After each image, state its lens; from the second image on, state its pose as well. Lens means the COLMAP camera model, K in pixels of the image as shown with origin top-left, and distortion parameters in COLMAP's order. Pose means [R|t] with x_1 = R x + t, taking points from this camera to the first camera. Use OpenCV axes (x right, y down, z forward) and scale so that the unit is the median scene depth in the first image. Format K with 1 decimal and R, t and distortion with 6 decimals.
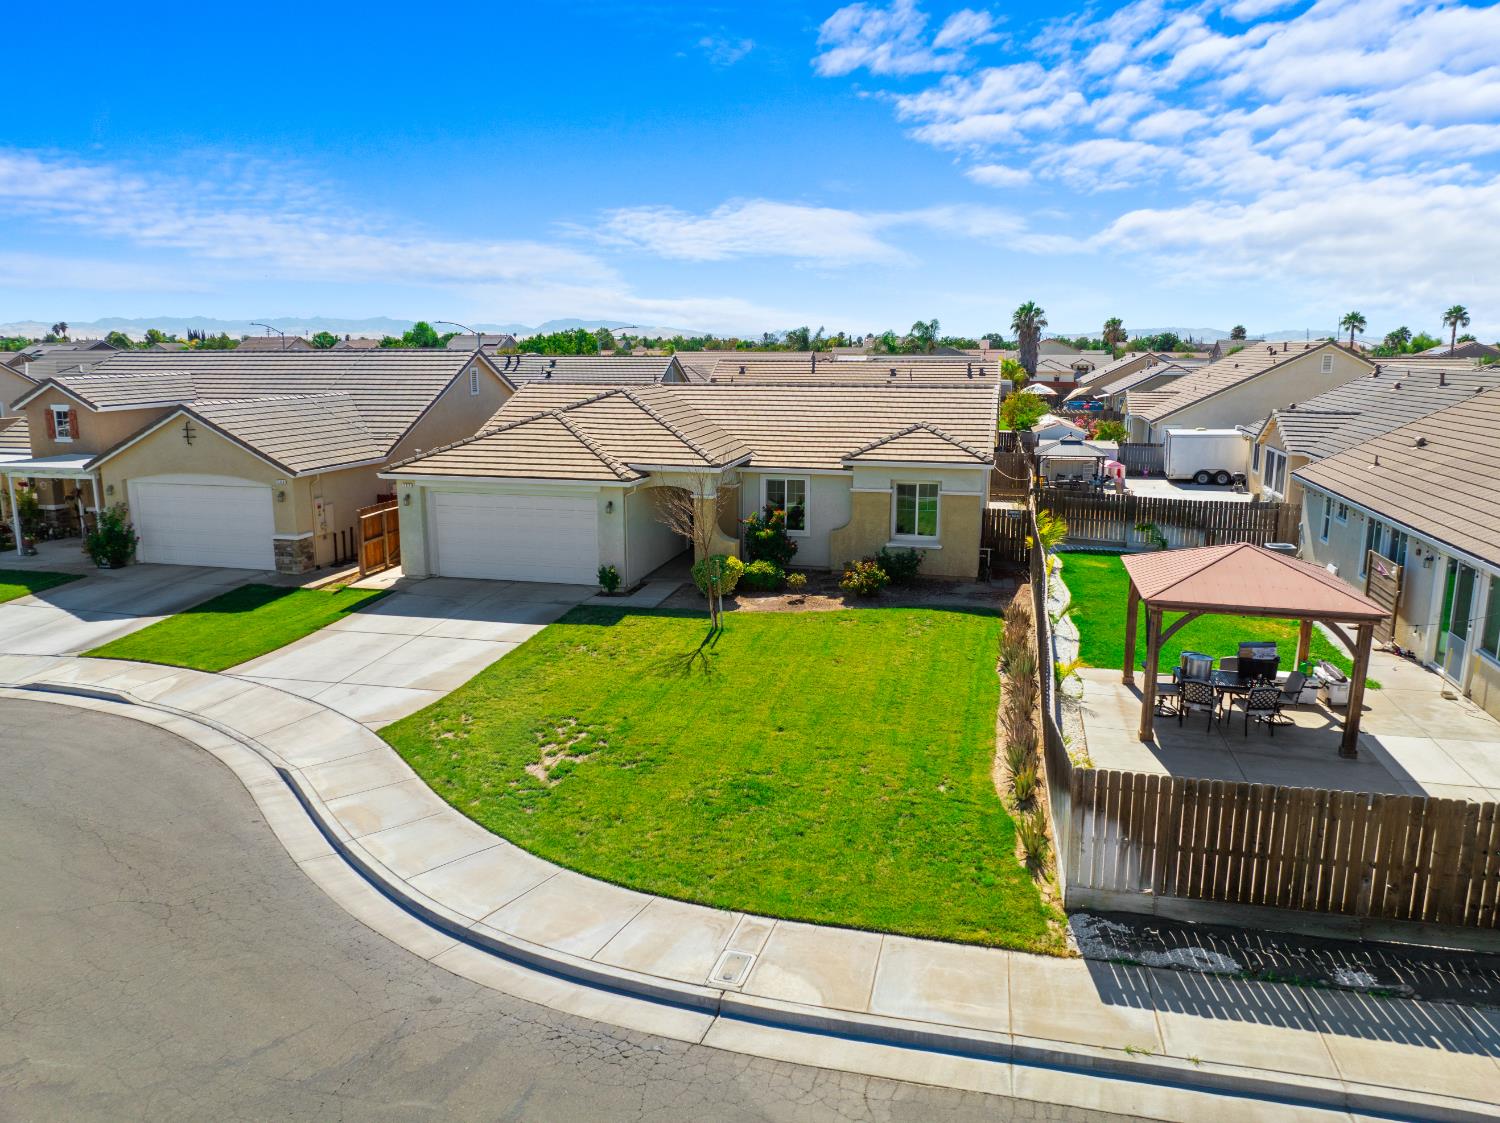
lens RADIAL K [[1053.8, 0, 750.0], [0, 1053.8, 561.5], [0, 0, 1]] dist [-0.040493, 0.001455]
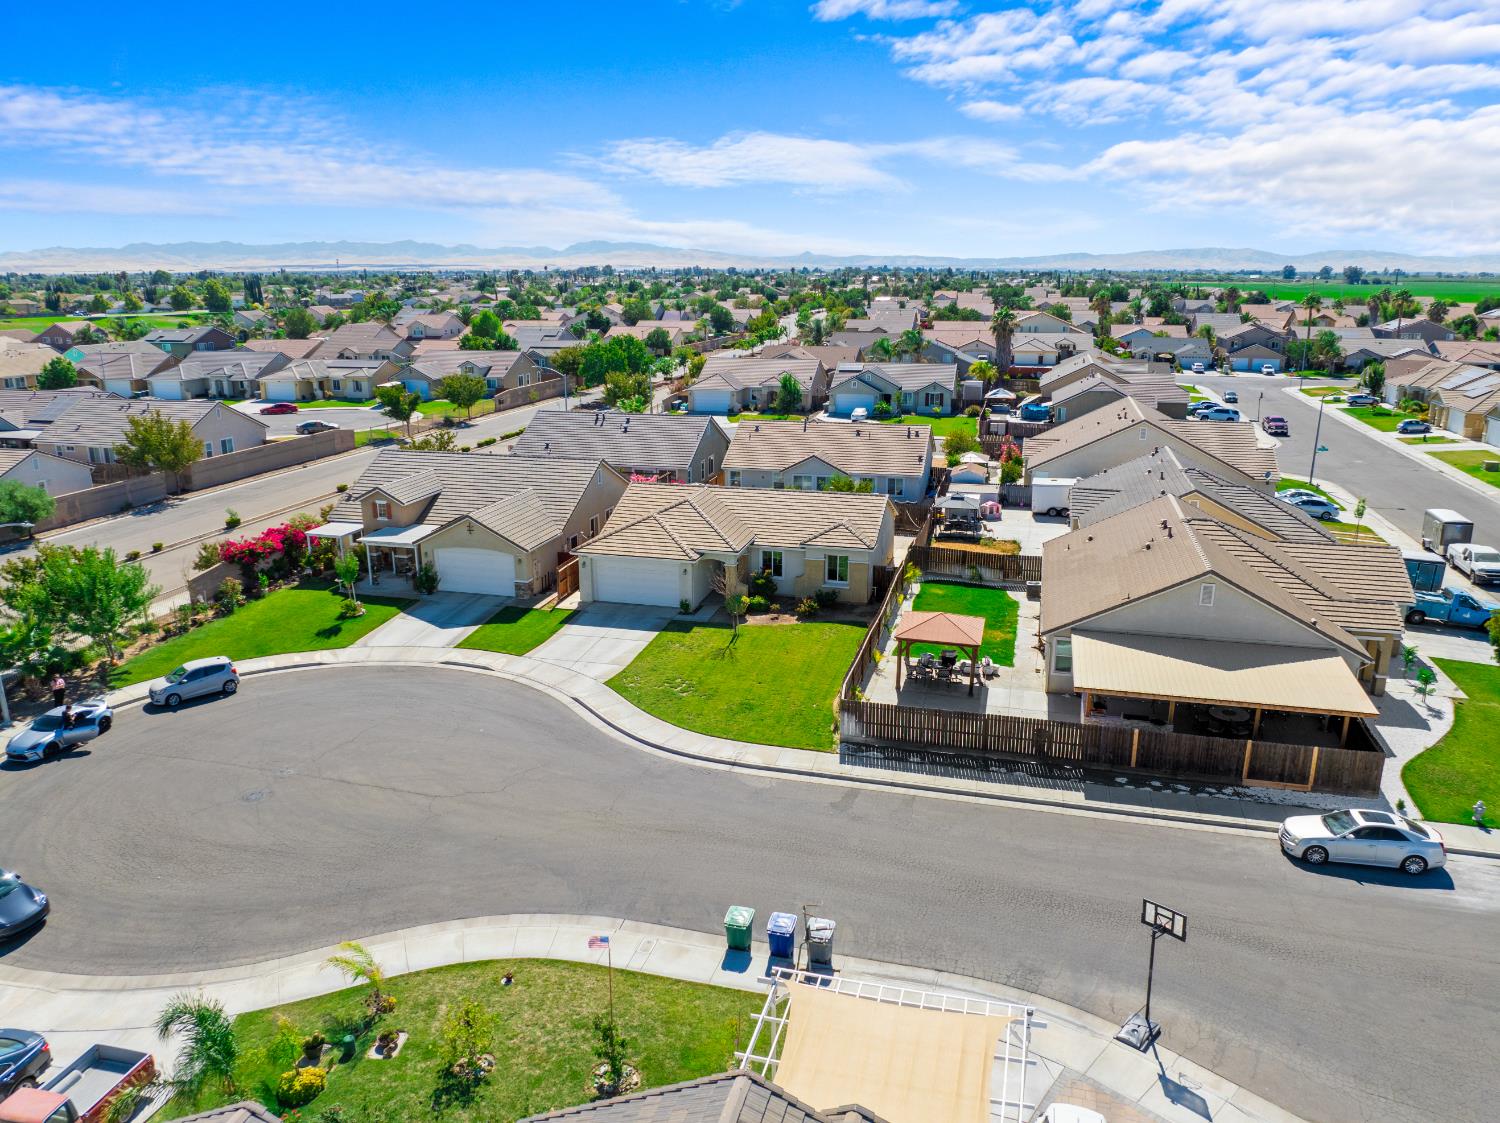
lens RADIAL K [[1053.8, 0, 750.0], [0, 1053.8, 561.5], [0, 0, 1]] dist [-0.040493, 0.001455]
pose [[0.999634, 0.002562, -0.026932, 0.055752], [-0.000666, 0.997534, 0.070178, -0.242420], [0.027045, -0.070134, 0.997171, -1.182954]]
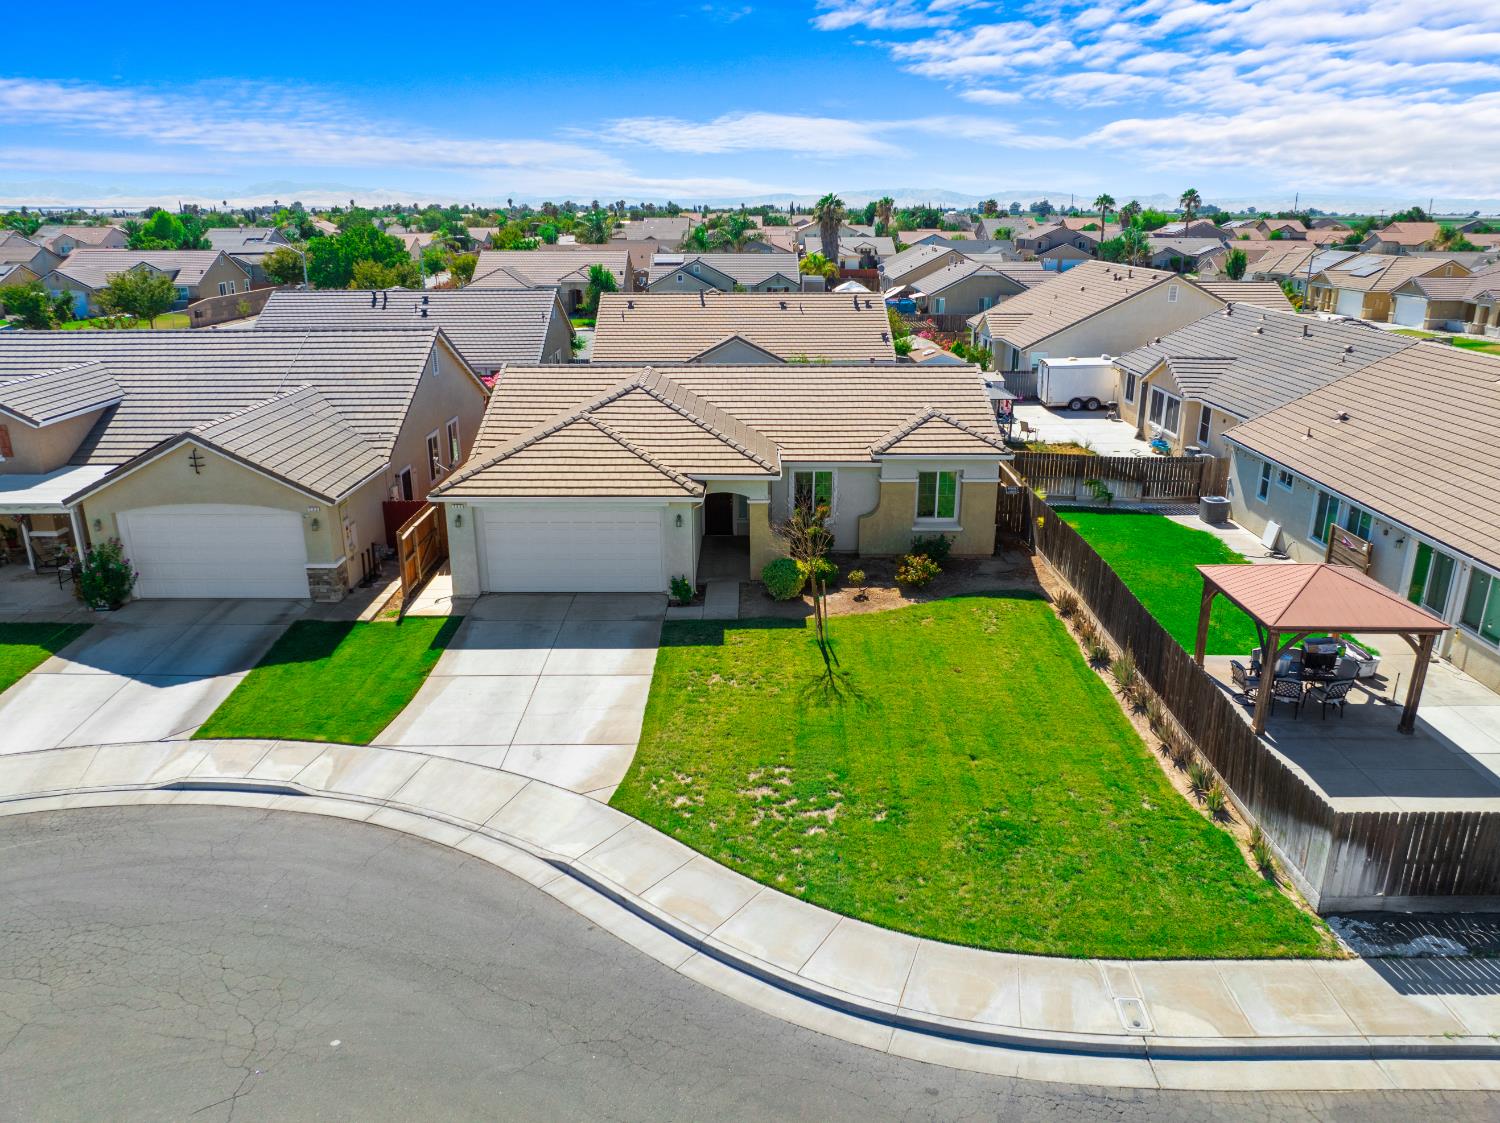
lens RADIAL K [[1053.8, 0, 750.0], [0, 1053.8, 561.5], [0, 0, 1]] dist [-0.040493, 0.001455]
pose [[0.972106, -0.077224, 0.221464, -0.330236], [0.049549, 0.990548, 0.127906, -0.155809], [-0.229248, -0.113365, 0.966744, -0.015014]]
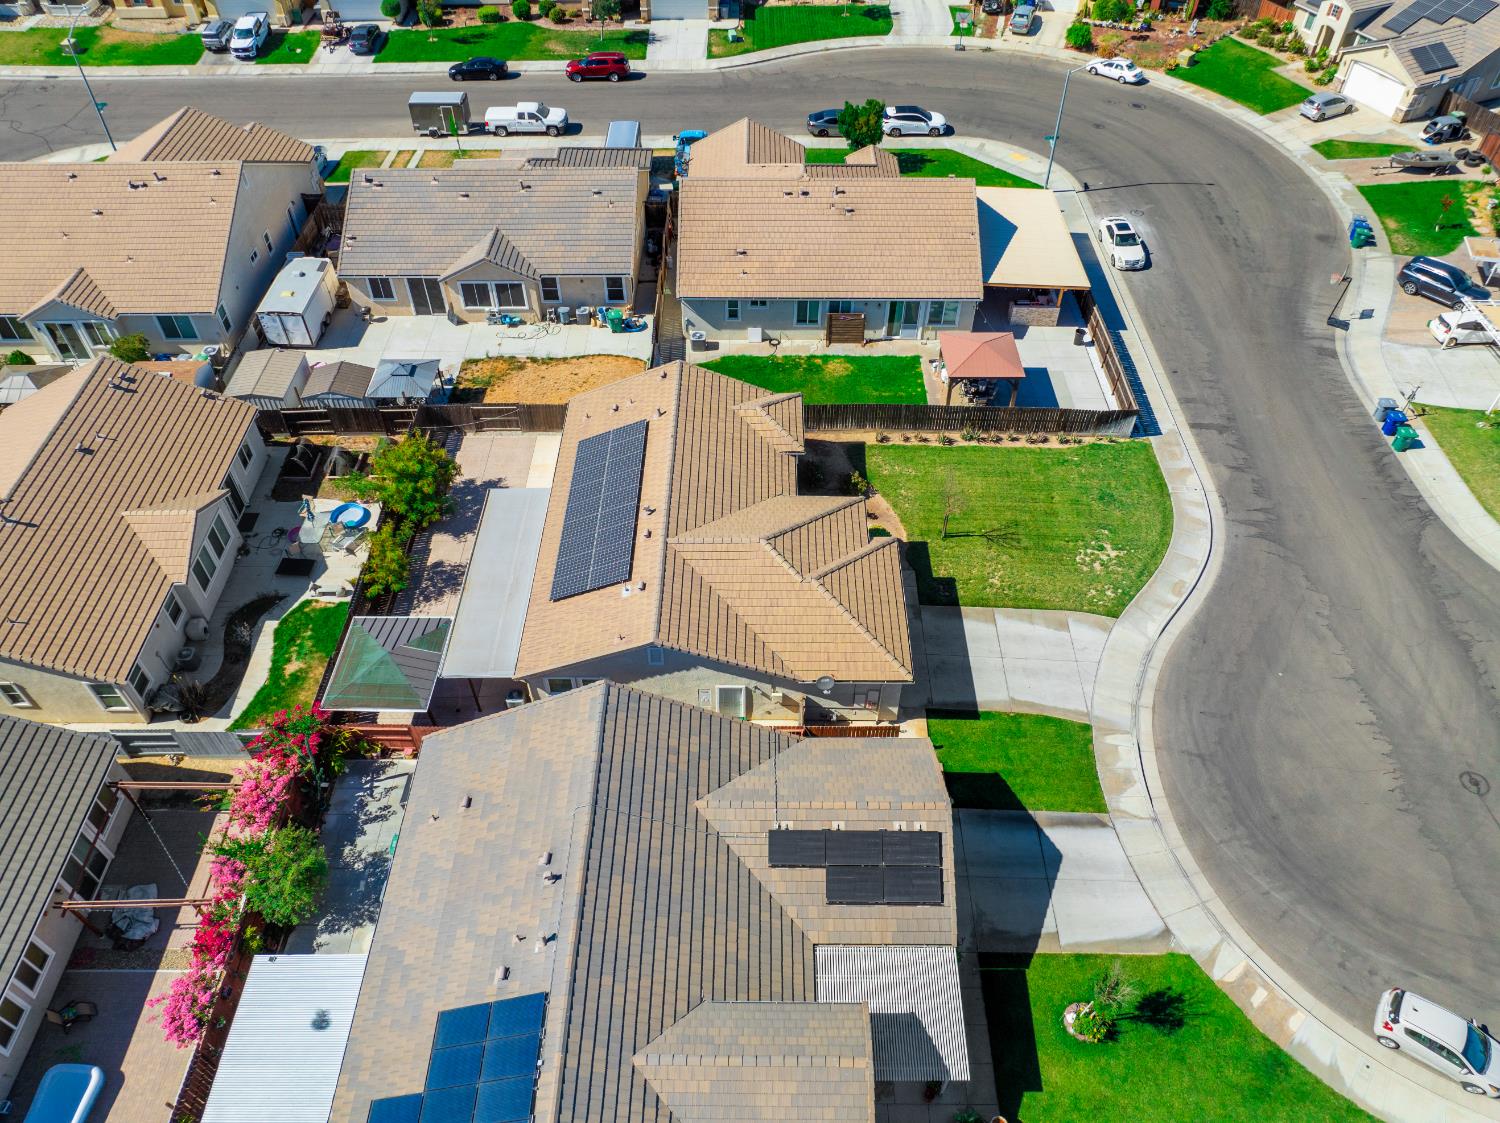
lens RADIAL K [[1047.4, 0, 758.7], [0, 1047.4, 562.5], [0, 0, 1]] dist [-0.037893, 0.000688]
pose [[-0.235814, -0.713309, 0.659987, -1.238883], [0.194411, 0.630784, 0.751210, -1.398811], [-0.952153, 0.305455, -0.010073, 1.337547]]
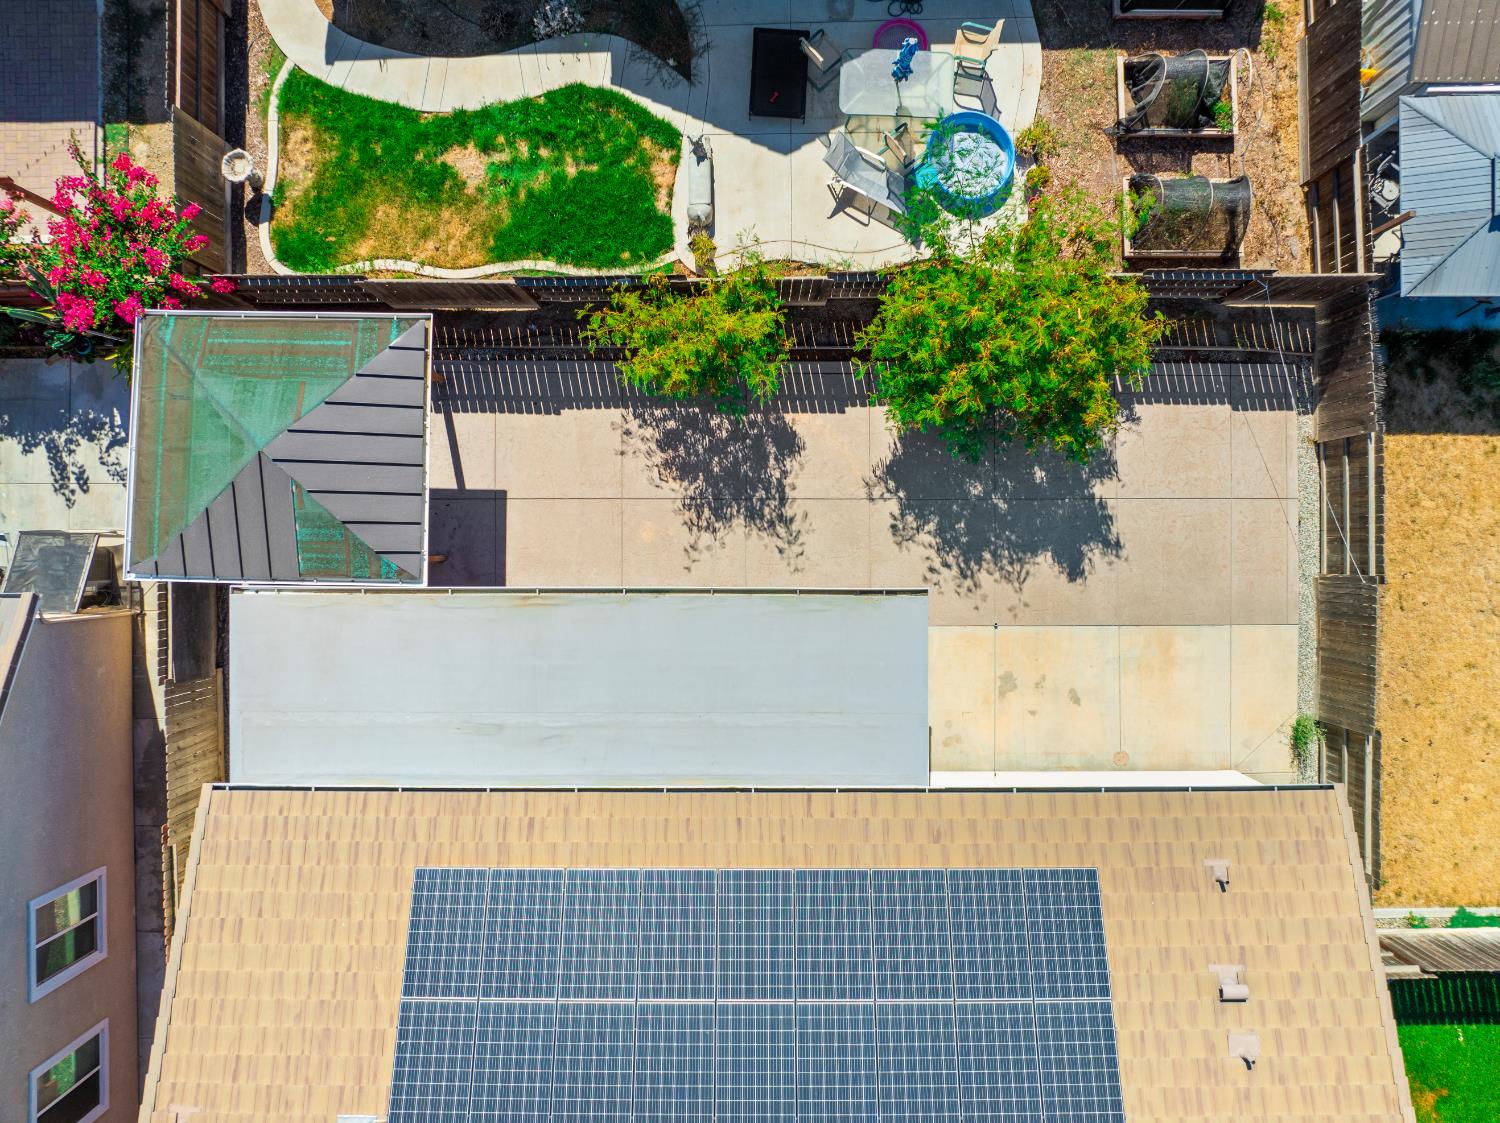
lens RADIAL K [[1053.8, 0, 750.0], [0, 1053.8, 561.5], [0, 0, 1]] dist [-0.040493, 0.001455]
pose [[0.971228, -0.238057, -0.006719, 0.072005], [0.052802, 0.187743, 0.980798, -0.810289], [-0.232224, -0.952933, 0.194911, 1.648612]]
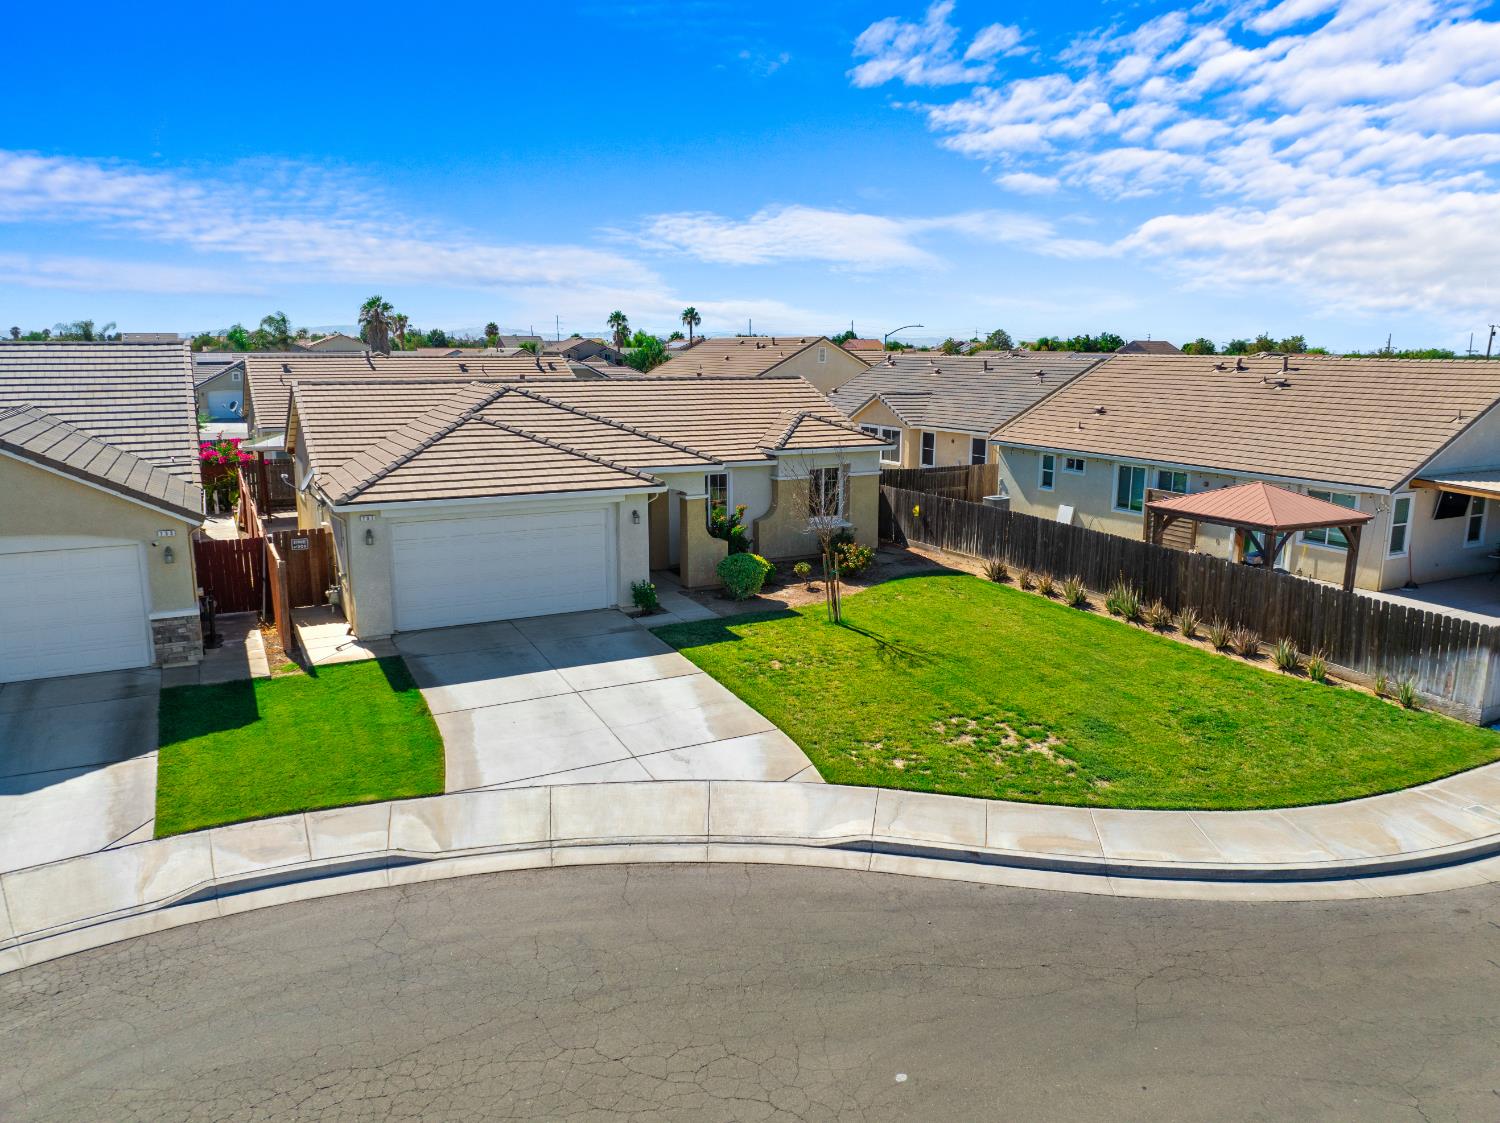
lens RADIAL K [[1053.8, 0, 750.0], [0, 1053.8, 561.5], [0, 0, 1]] dist [-0.040493, 0.001455]
pose [[0.751732, -0.129818, 0.646564, -0.716092], [0.128090, 0.990504, 0.049949, -0.051593], [-0.646909, 0.045270, 0.761222, 0.288172]]
